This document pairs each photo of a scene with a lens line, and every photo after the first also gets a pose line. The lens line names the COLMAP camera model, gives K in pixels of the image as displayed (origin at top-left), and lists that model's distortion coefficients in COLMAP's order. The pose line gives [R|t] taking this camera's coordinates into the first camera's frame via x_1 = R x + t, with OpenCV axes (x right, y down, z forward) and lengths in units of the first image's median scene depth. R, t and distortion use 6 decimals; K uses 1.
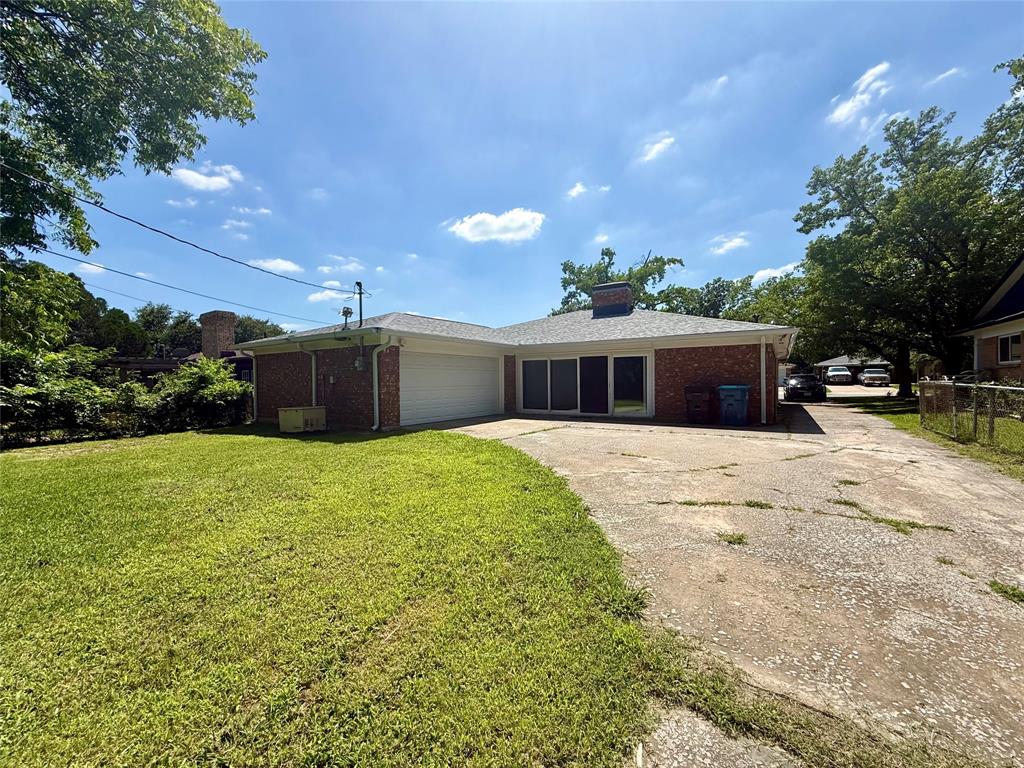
lens RADIAL K [[409.6, 0, 513.2], [0, 409.6, 381.4], [0, 0, 1]] dist [-0.001286, 0.000294]
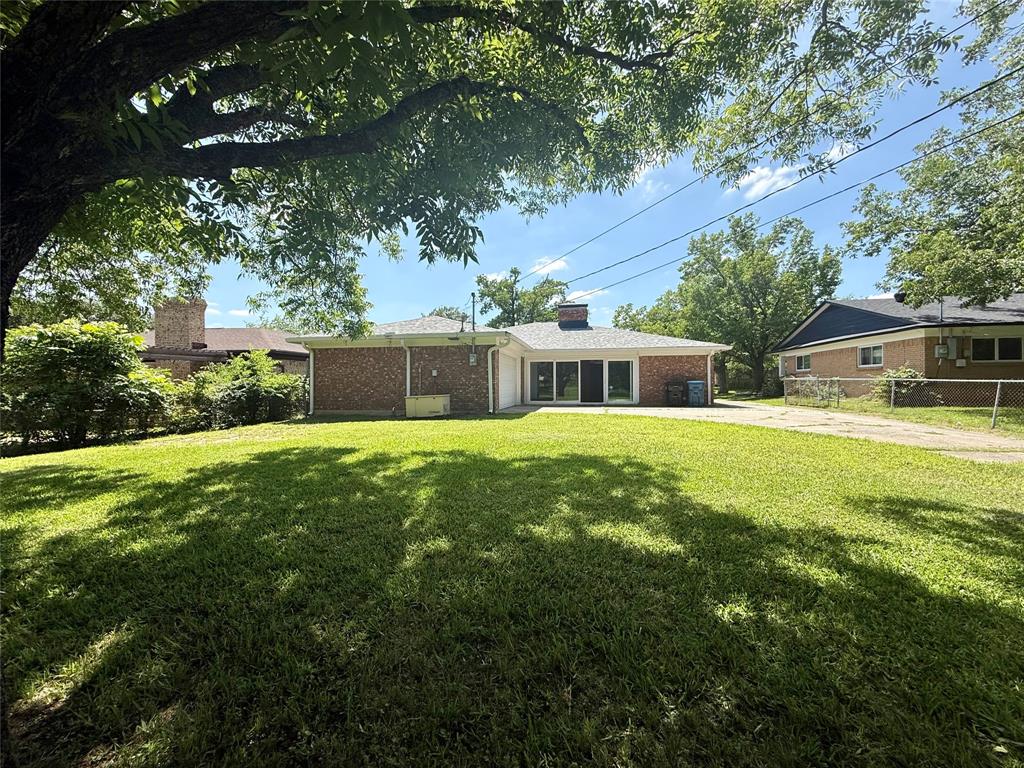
lens RADIAL K [[409.6, 0, 507.9], [0, 409.6, 386.2], [0, 0, 1]] dist [-0.001286, 0.000294]
pose [[0.918334, 0.005295, 0.395771, -0.499846], [-0.004266, 0.999985, -0.003480, 0.025869], [-0.395783, 0.001508, 0.918343, -0.102810]]
